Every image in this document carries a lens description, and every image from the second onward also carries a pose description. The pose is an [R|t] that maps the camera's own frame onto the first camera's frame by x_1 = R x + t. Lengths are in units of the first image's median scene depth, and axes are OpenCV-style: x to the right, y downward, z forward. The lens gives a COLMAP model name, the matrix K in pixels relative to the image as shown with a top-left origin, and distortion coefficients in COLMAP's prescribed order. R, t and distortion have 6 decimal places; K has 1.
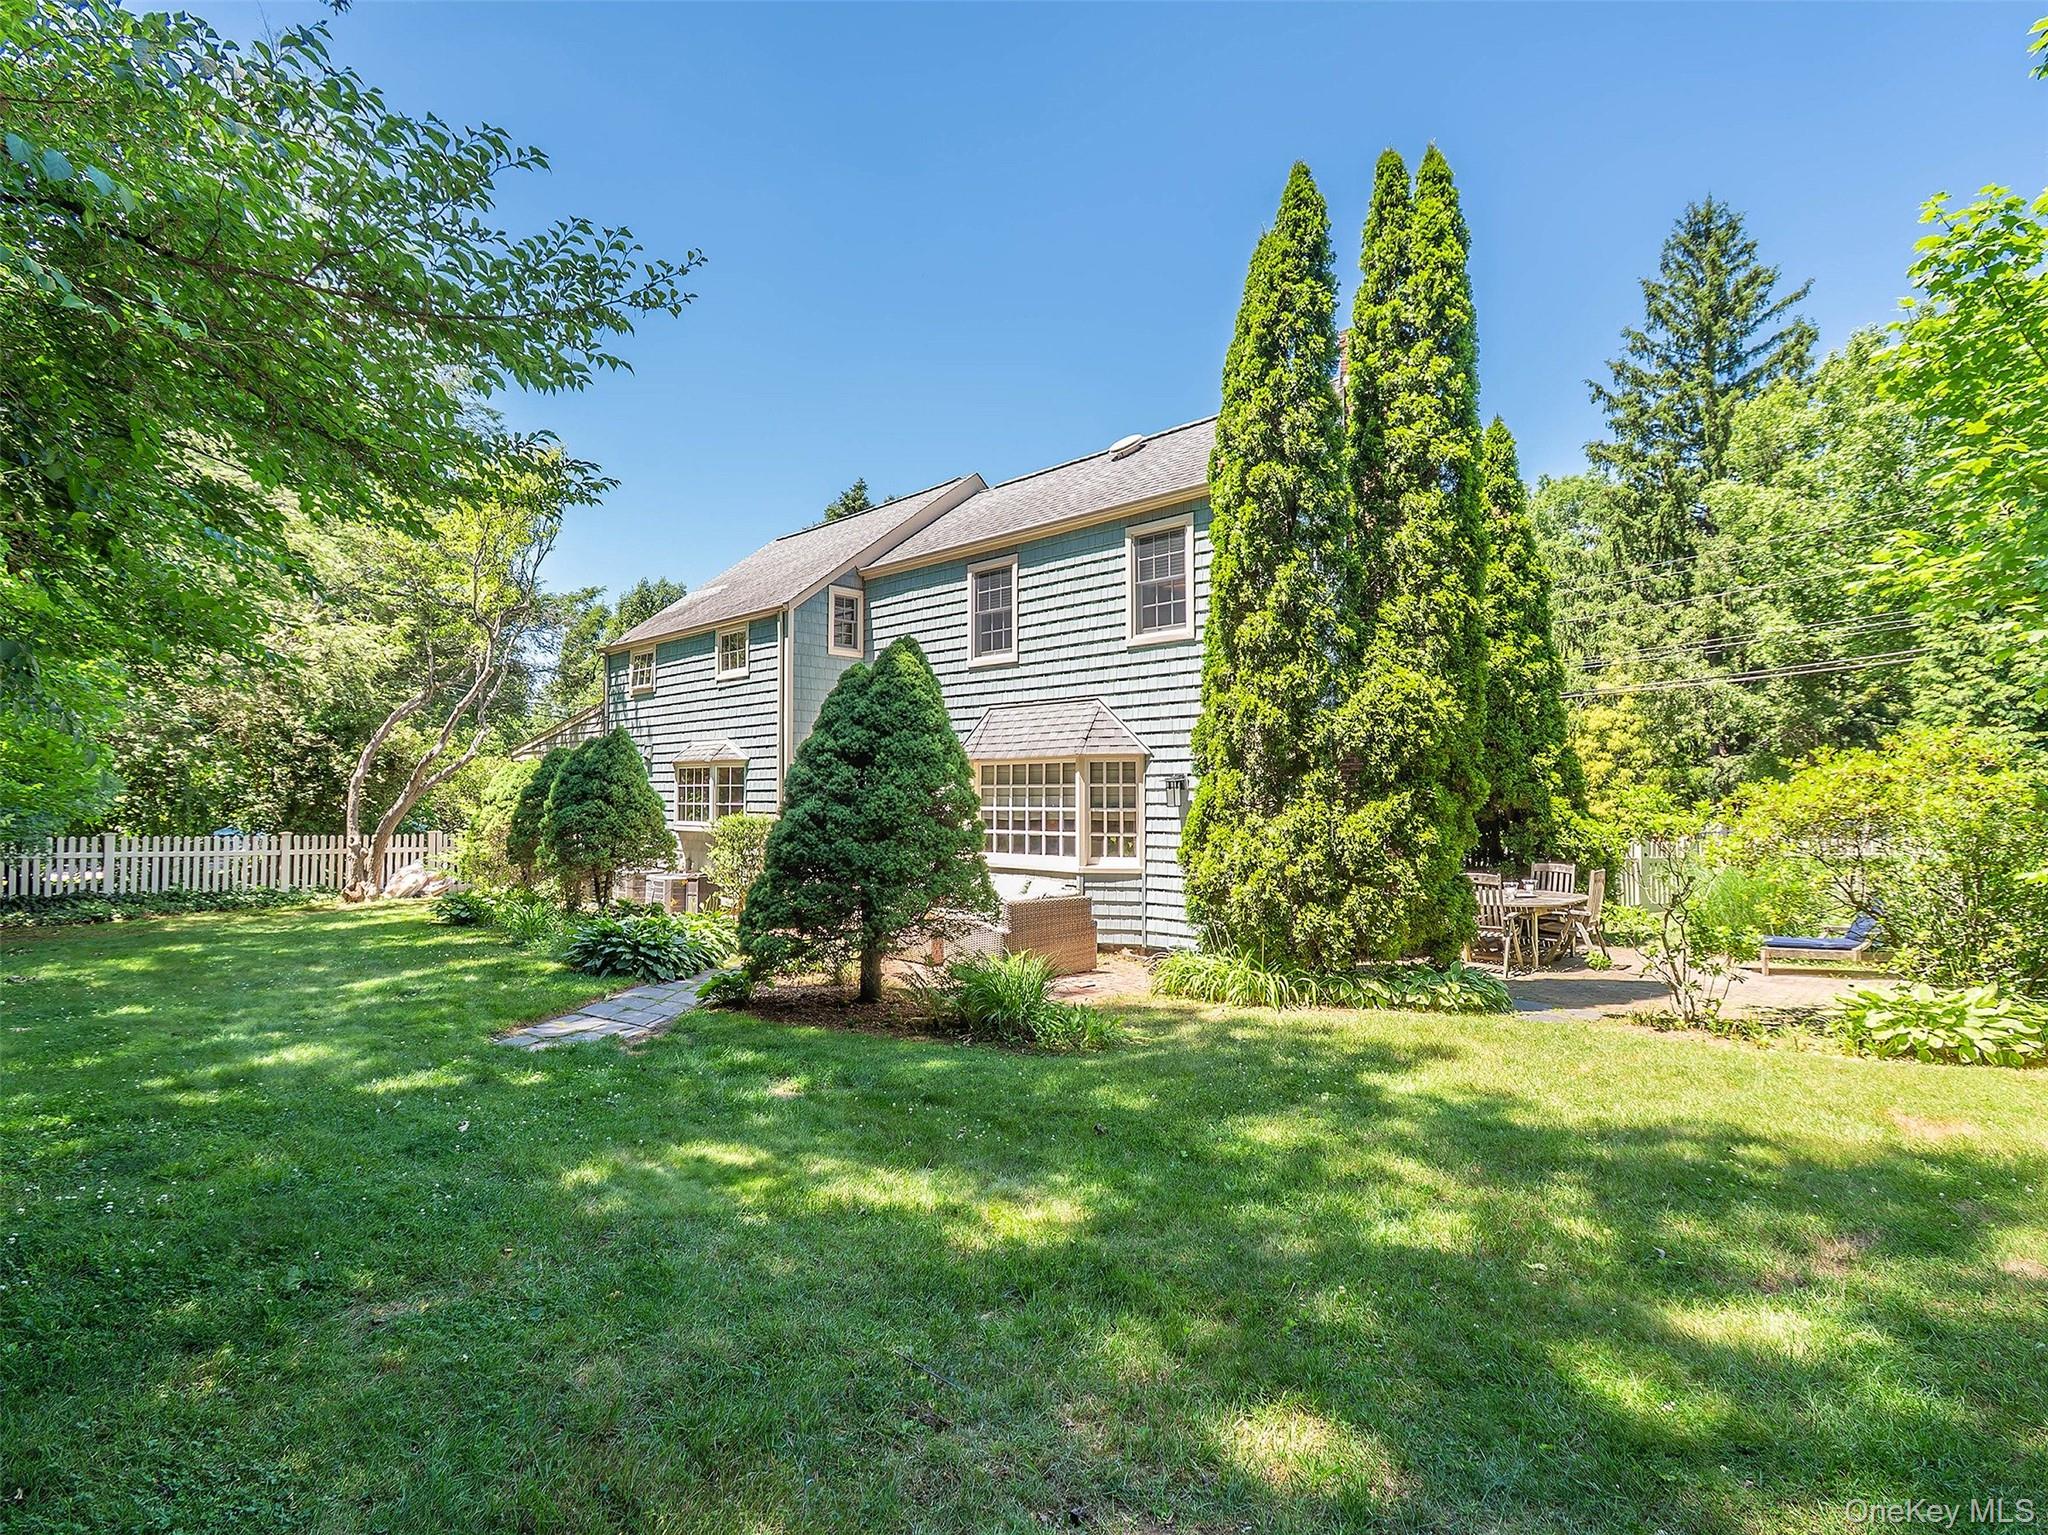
lens RADIAL K [[887.5, 0, 1029.0], [0, 887.5, 823.6], [0, 0, 1]] dist [0.019595, -0.000162]
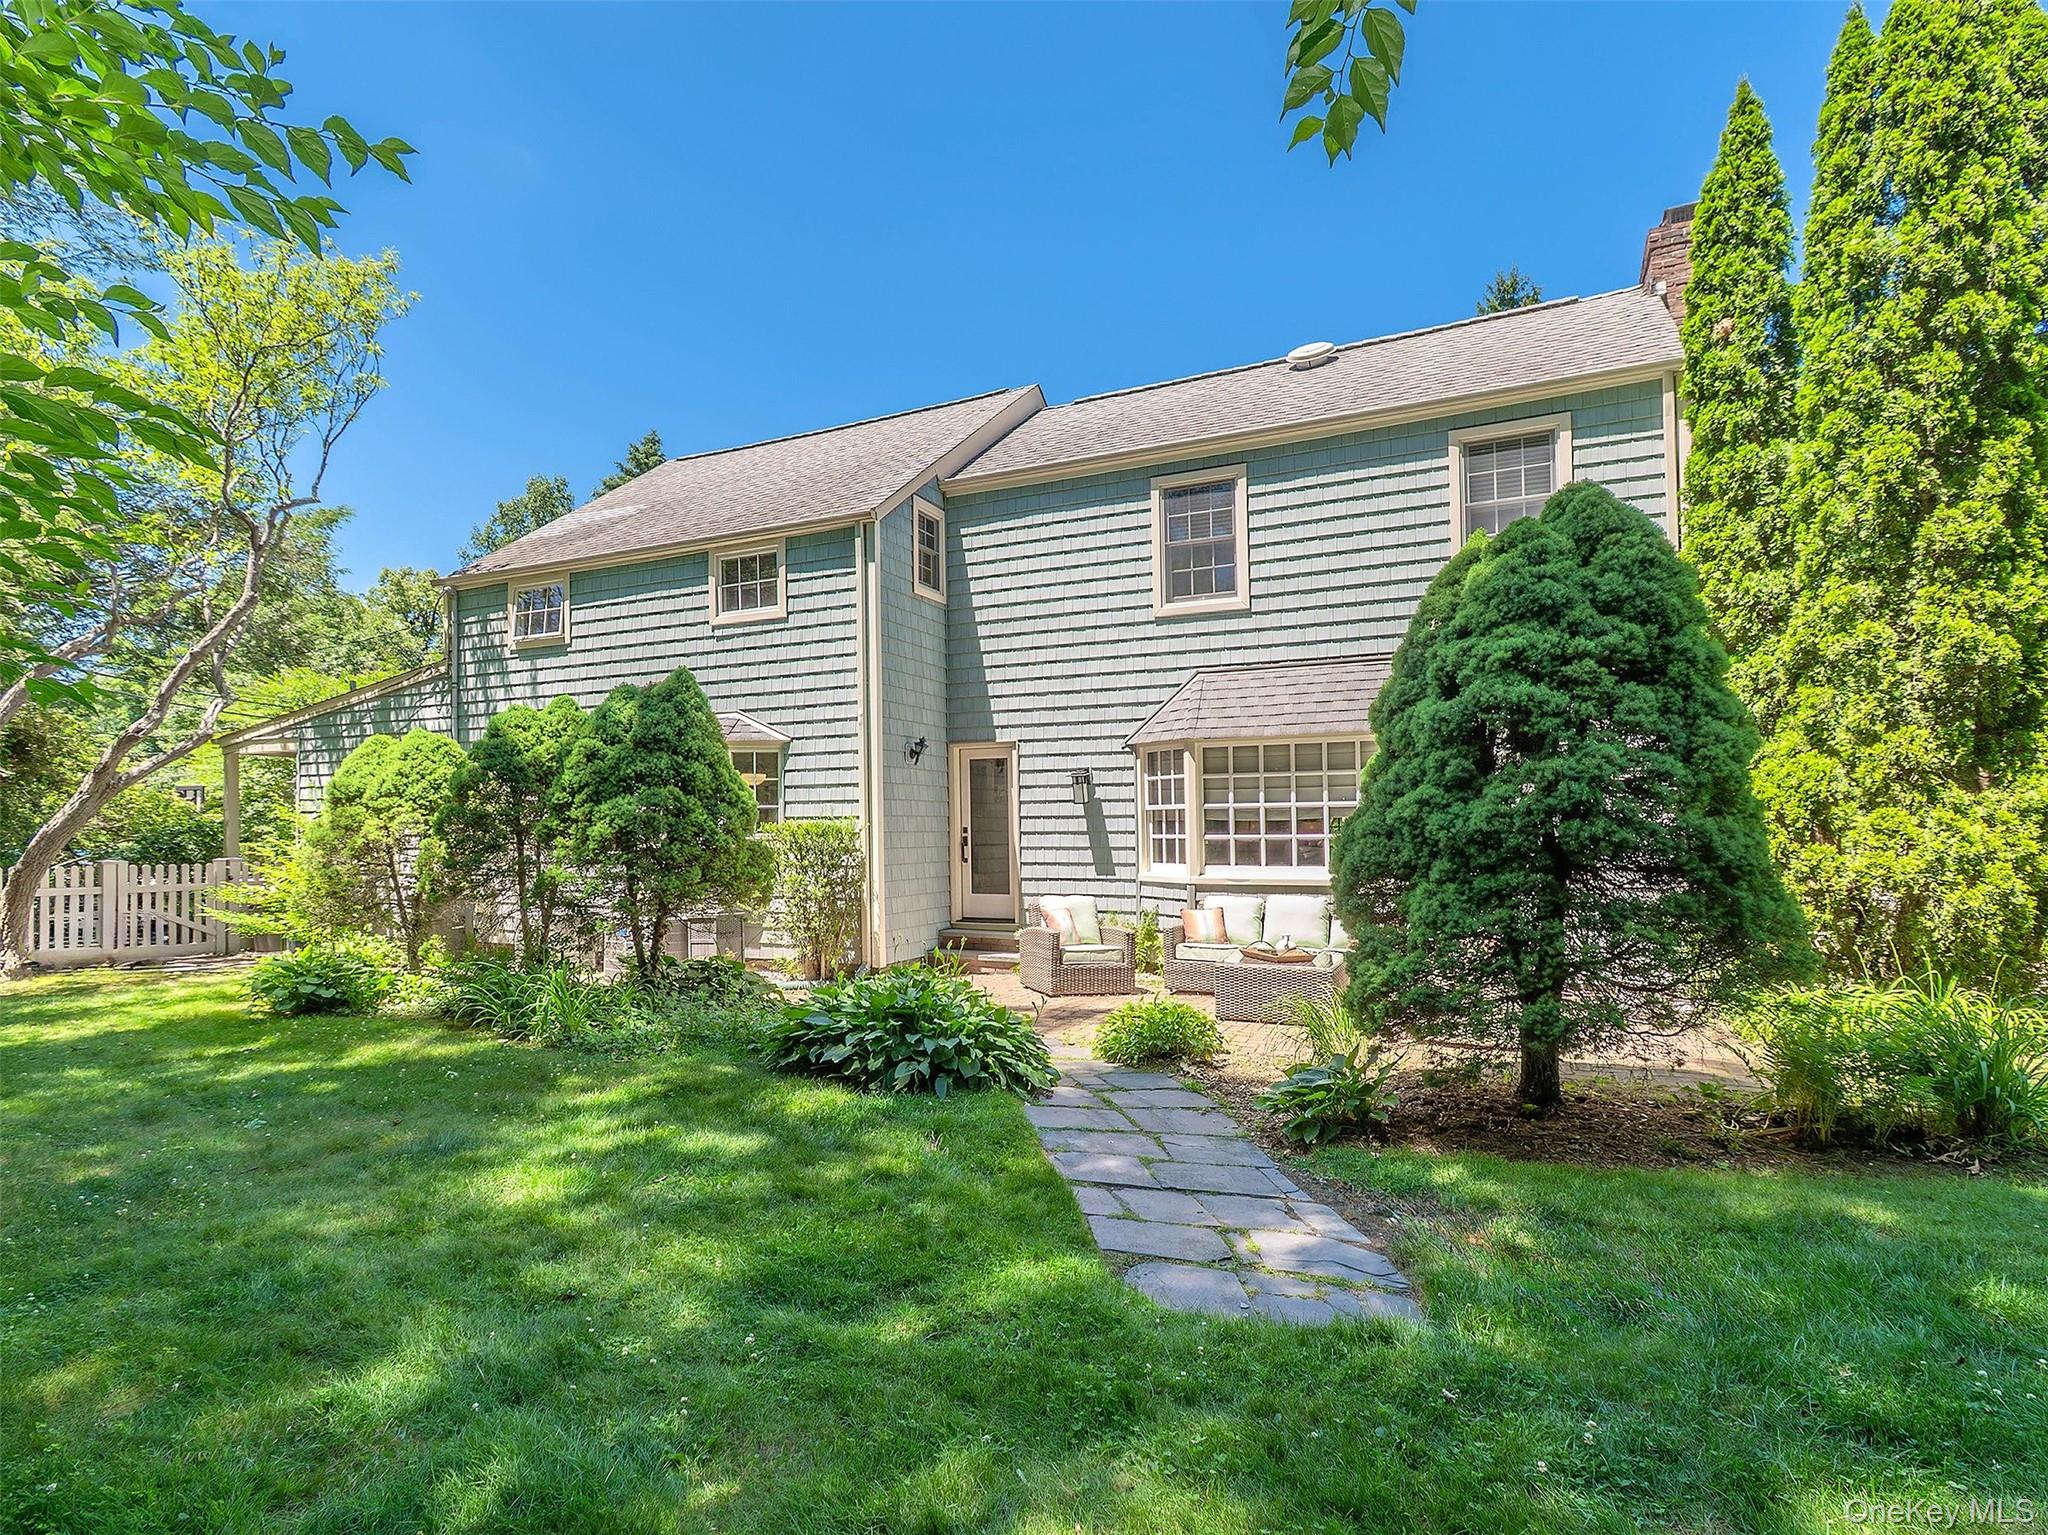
lens RADIAL K [[887.5, 0, 1029.0], [0, 887.5, 823.6], [0, 0, 1]] dist [0.019595, -0.000162]
pose [[0.953101, -0.020710, 0.301943, -0.349103], [0.020568, 0.999782, 0.003649, -0.006472], [-0.301952, 0.002732, 0.953319, 0.283985]]
